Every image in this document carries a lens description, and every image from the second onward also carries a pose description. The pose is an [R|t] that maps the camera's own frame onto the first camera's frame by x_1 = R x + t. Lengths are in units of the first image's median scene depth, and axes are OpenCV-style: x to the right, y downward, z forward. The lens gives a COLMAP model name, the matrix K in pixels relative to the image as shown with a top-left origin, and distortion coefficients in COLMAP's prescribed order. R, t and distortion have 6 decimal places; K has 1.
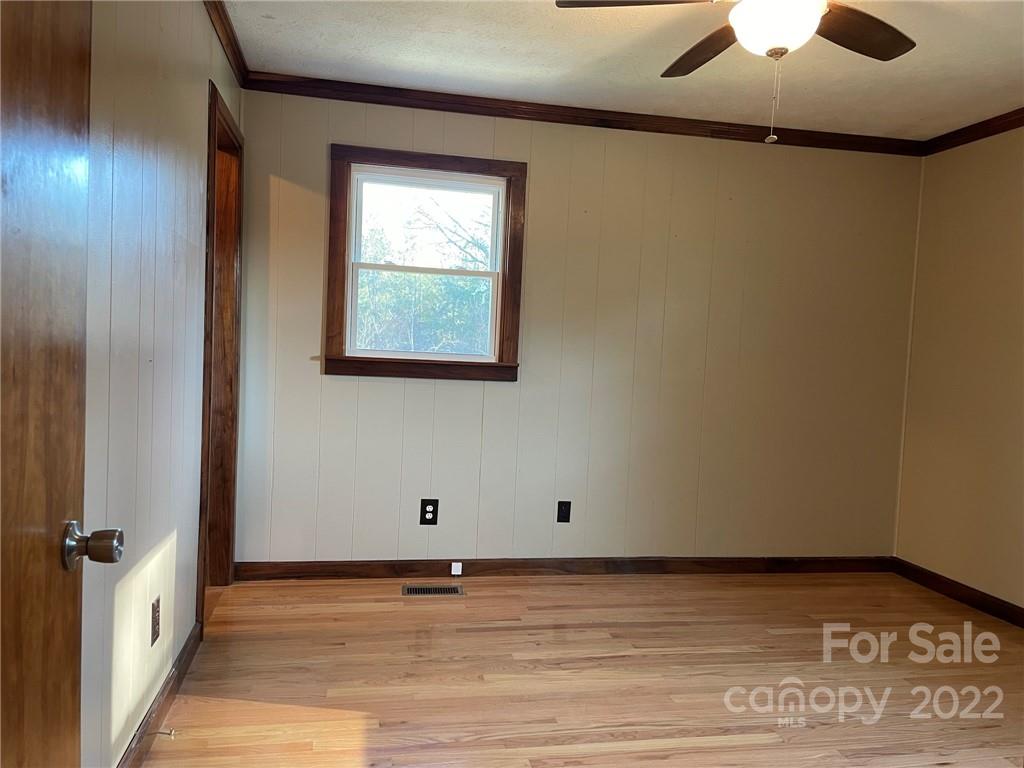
lens RADIAL K [[768.8, 0, 511.1], [0, 768.8, 388.6], [0, 0, 1]] dist [0.100273, -0.127603]
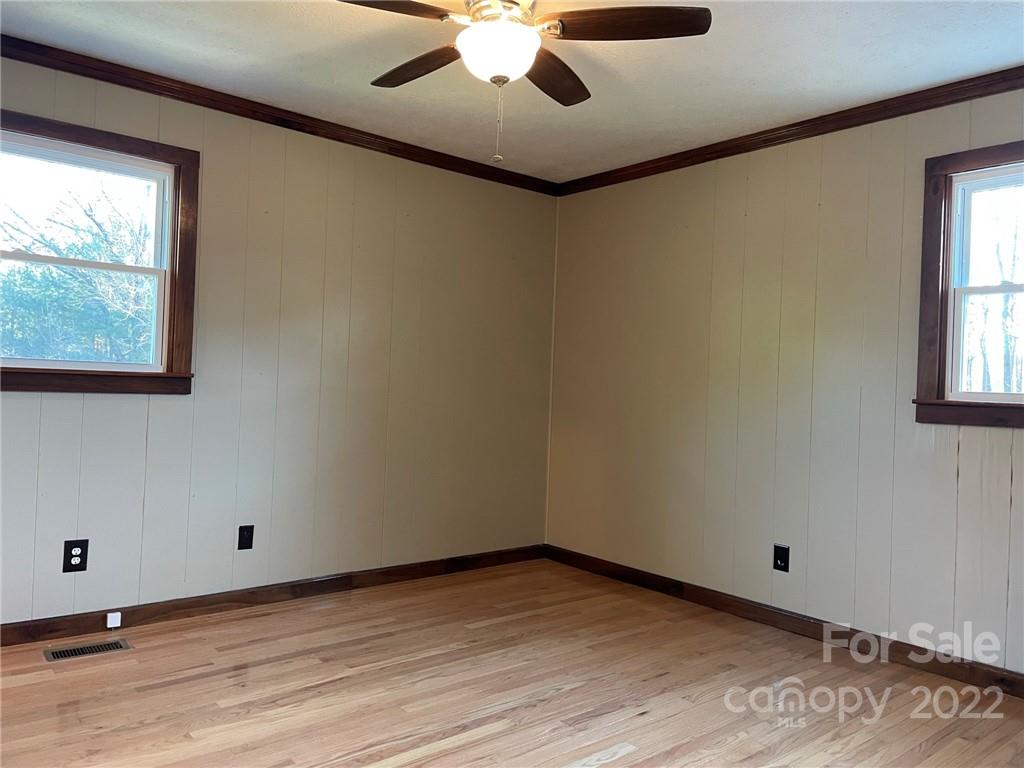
lens RADIAL K [[768.8, 0, 511.0], [0, 768.8, 375.6], [0, 0, 1]] dist [0.100273, -0.127603]
pose [[0.873958, -0.006192, 0.485962, -0.108336], [0.027512, 0.998946, -0.036750, 0.012702], [-0.485222, 0.045488, 0.873207, 0.042225]]
